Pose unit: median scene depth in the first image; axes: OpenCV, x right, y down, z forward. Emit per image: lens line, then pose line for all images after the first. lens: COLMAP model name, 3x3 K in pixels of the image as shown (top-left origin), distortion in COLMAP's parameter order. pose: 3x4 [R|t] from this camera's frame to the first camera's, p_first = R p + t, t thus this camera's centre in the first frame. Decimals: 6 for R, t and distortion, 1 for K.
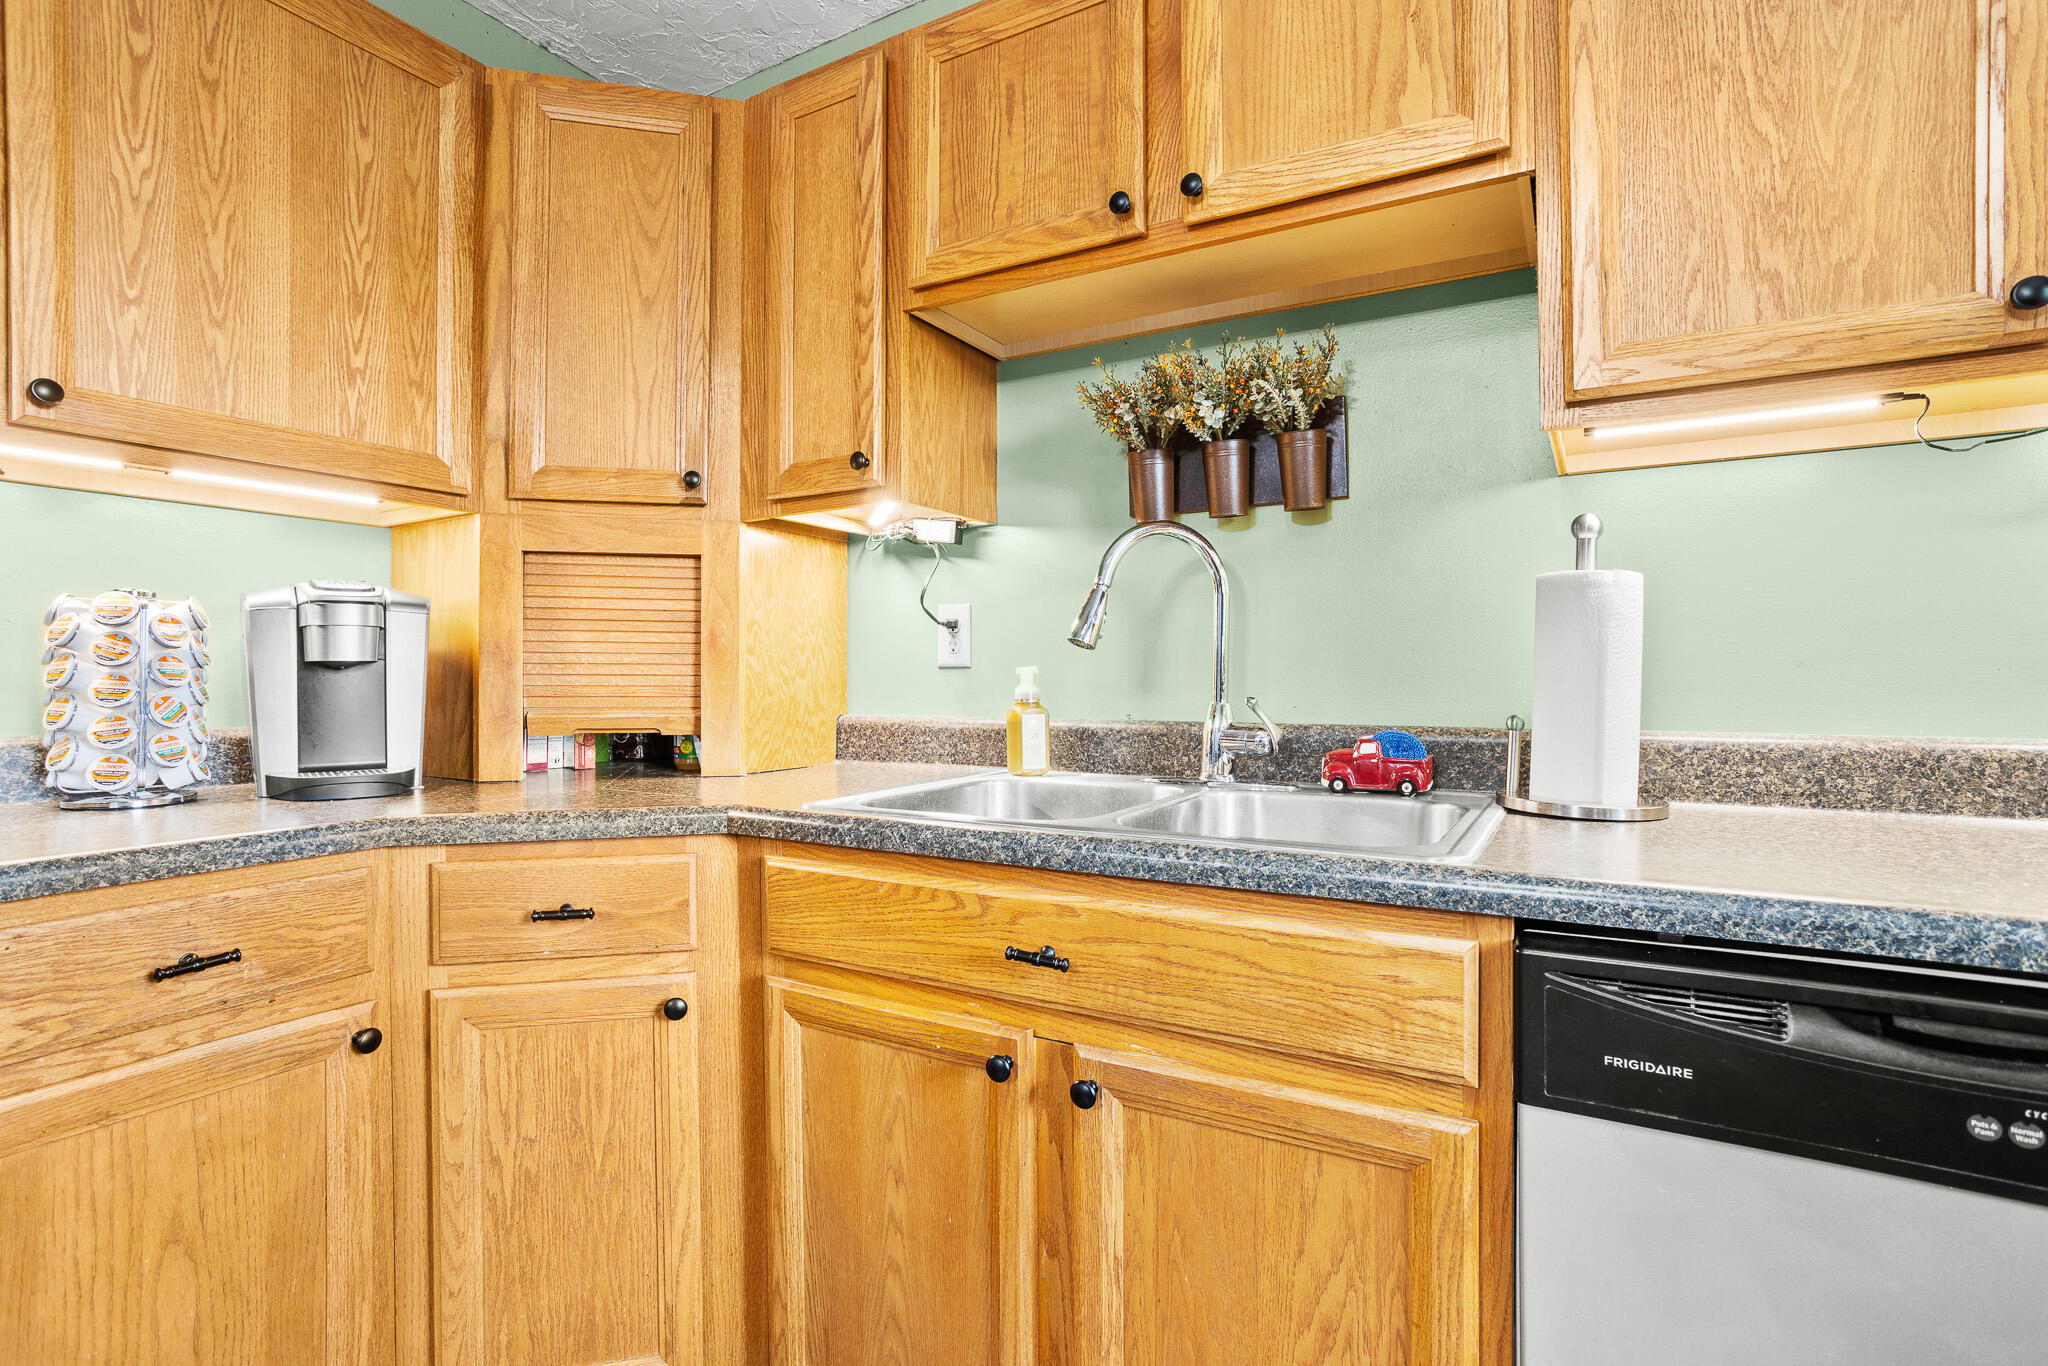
lens RADIAL K [[971.5, 0, 1061.4], [0, 971.5, 673.4], [0, 0, 1]] dist [-0.055249, 0.032979]
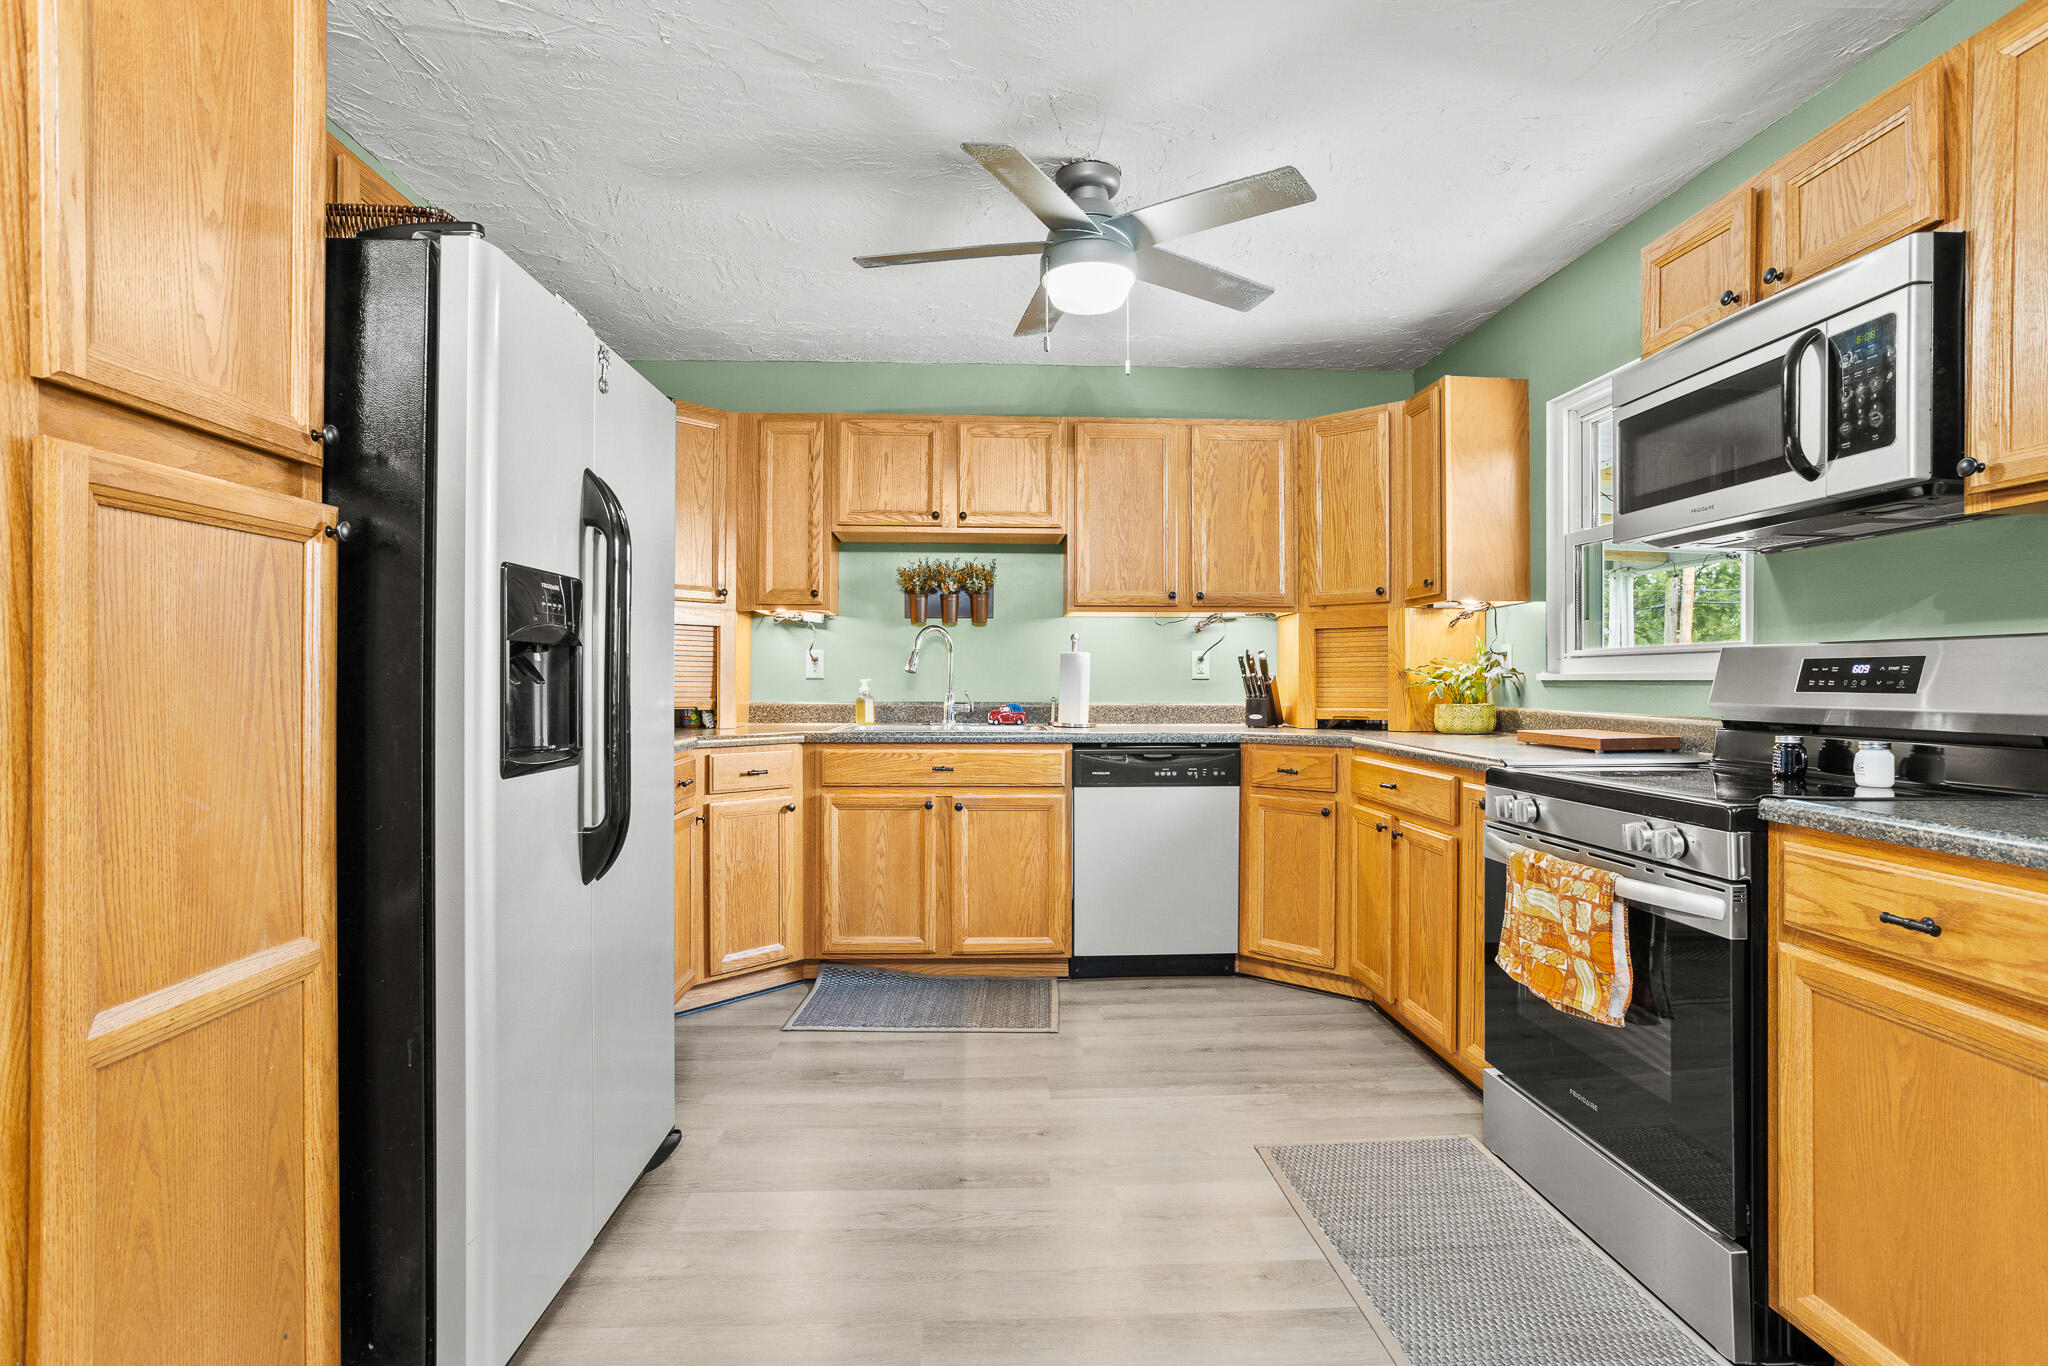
lens RADIAL K [[1013.2, 0, 1027.2], [0, 1013.2, 677.8], [0, 0, 1]] dist [-0.059028, 0.039520]
pose [[0.844013, 0.008044, 0.536262, -1.392340], [-0.008054, 0.999965, -0.002323, -0.010516], [-0.536262, -0.002358, 0.844048, -1.763932]]
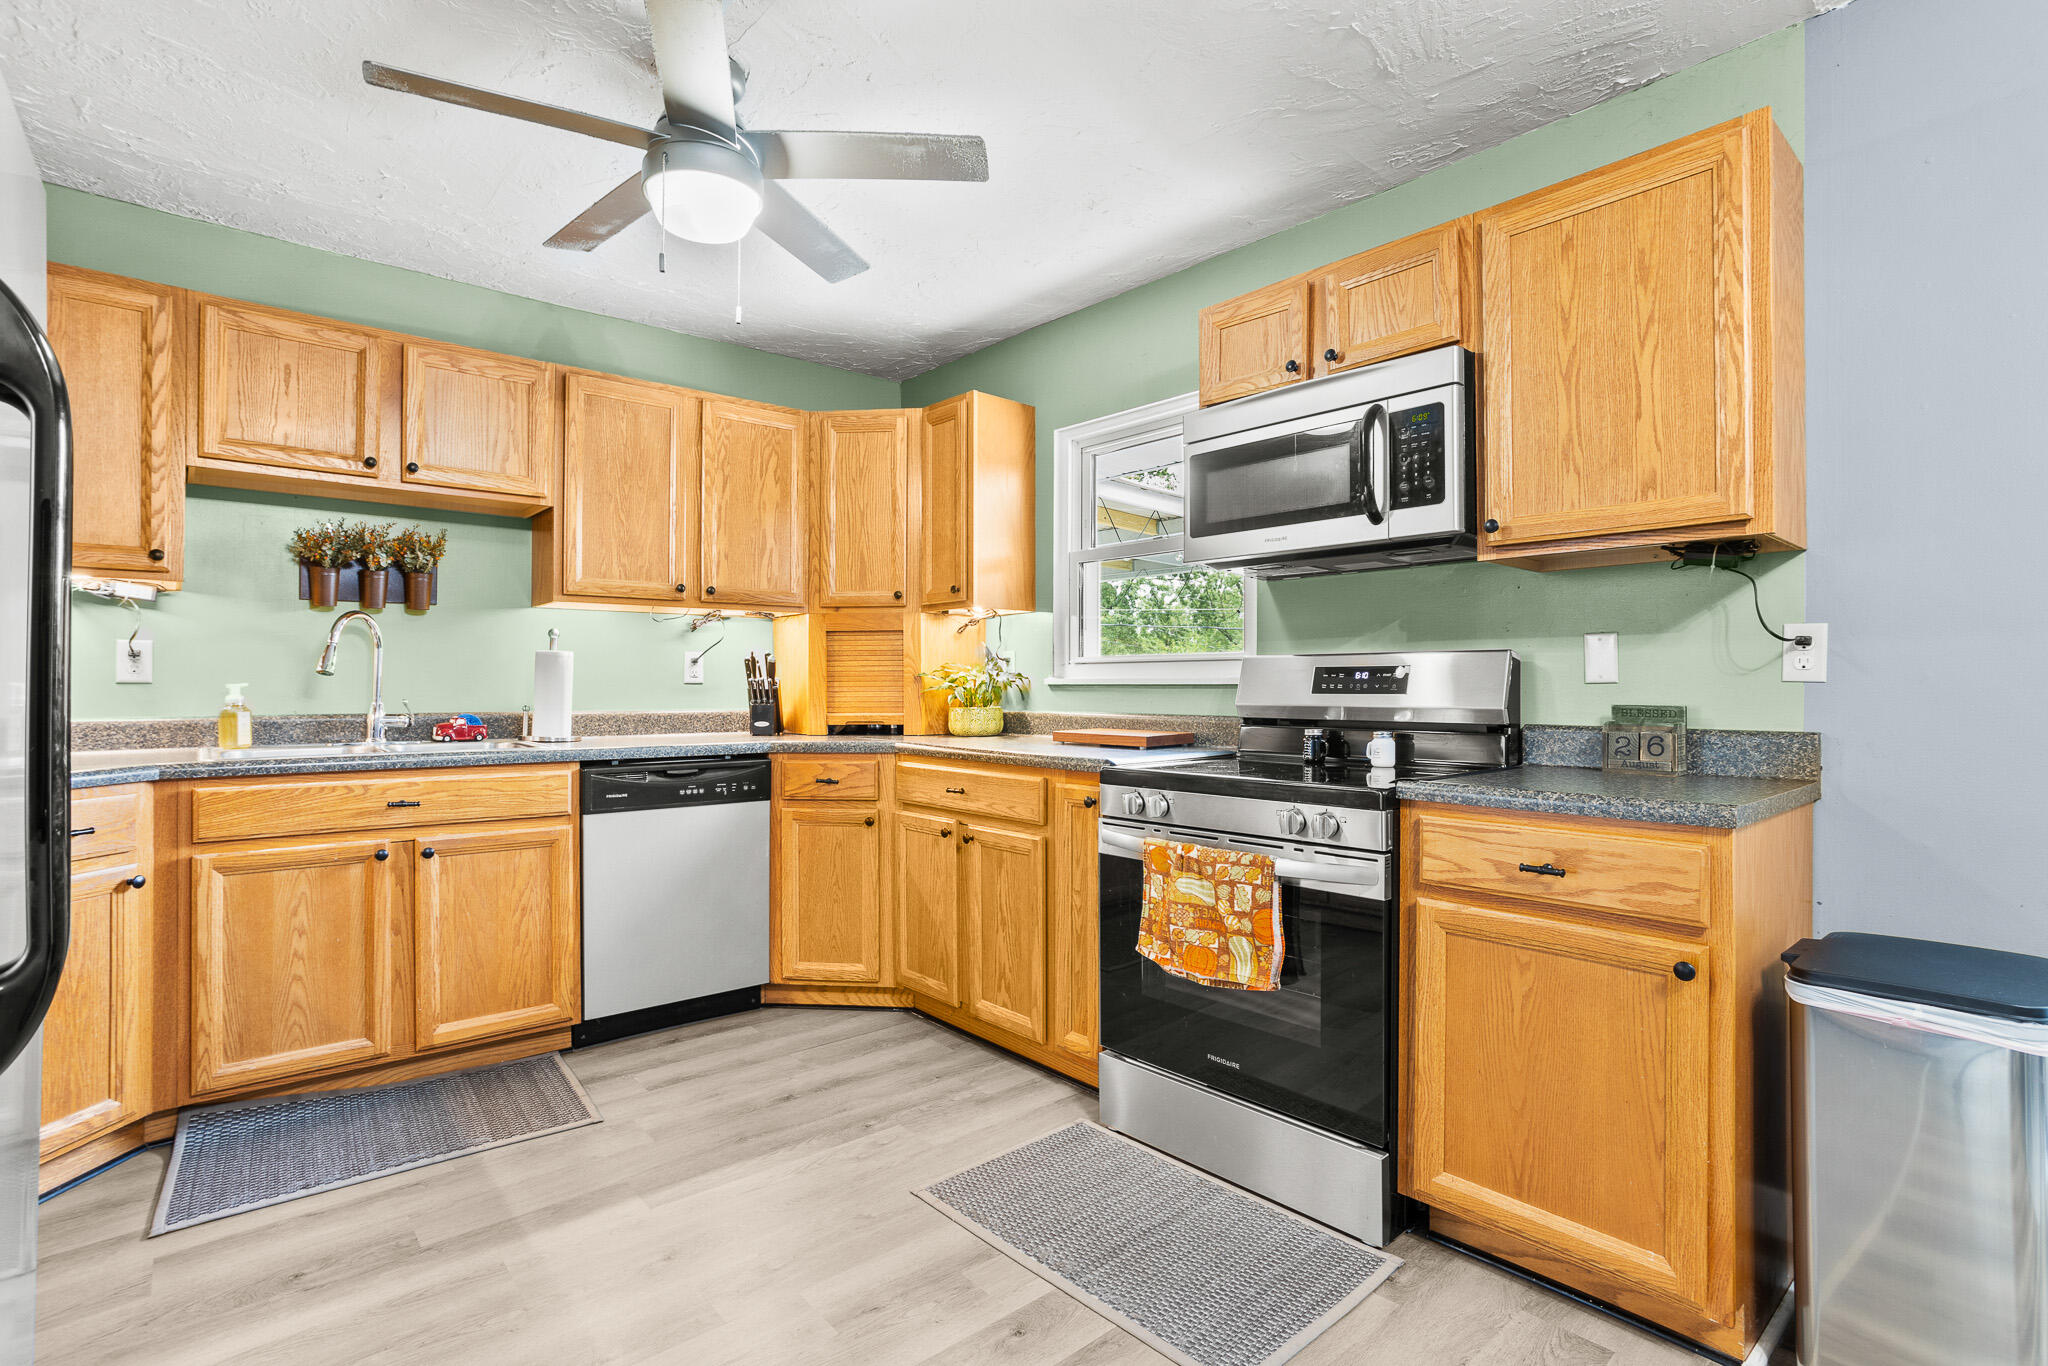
lens RADIAL K [[997.1, 0, 1024.6], [0, 997.1, 680.2], [0, 0, 1]] dist [-0.058606, 0.034624]
pose [[0.329630, 0.010199, 0.944055, -1.573372], [-0.005510, 0.999945, -0.008879, -0.007070], [-0.944094, -0.002275, 0.329668, -1.112309]]
